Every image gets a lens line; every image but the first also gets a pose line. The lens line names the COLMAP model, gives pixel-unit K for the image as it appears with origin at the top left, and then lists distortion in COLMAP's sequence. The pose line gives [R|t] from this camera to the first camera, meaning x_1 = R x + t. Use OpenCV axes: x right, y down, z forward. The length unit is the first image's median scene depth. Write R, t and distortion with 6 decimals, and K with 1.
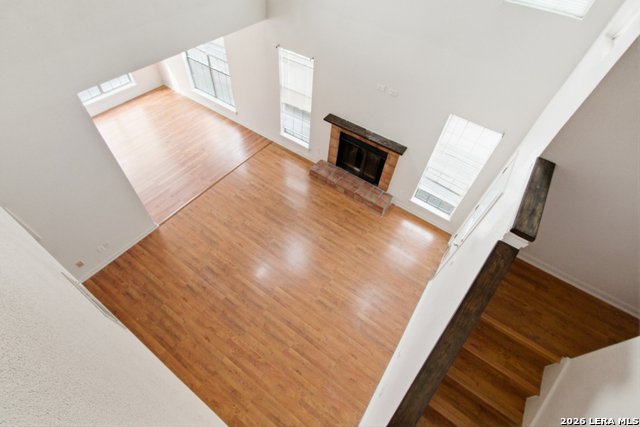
lens RADIAL K [[297.7, 0, 319.2], [0, 297.7, 211.2], [0, 0, 1]] dist [-0.001880, 0.000121]
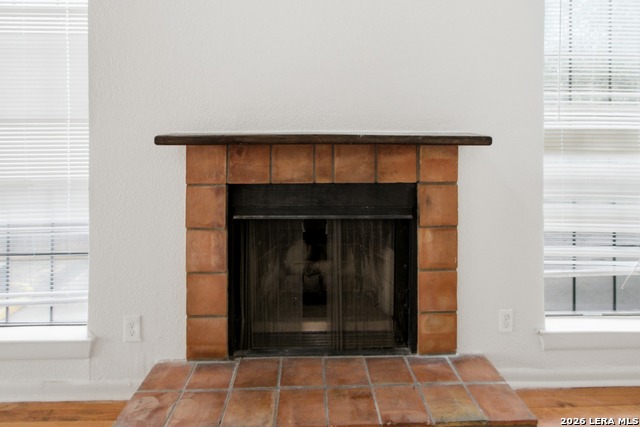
lens RADIAL K [[297.7, 0, 298.3], [0, 297.7, 178.5], [0, 0, 1]] dist [-0.001880, 0.000121]
pose [[0.805965, -0.075482, 0.587131, -0.031942], [0.500999, 0.615281, -0.608629, -0.068931], [-0.315310, 0.784686, 0.533712, 0.768304]]
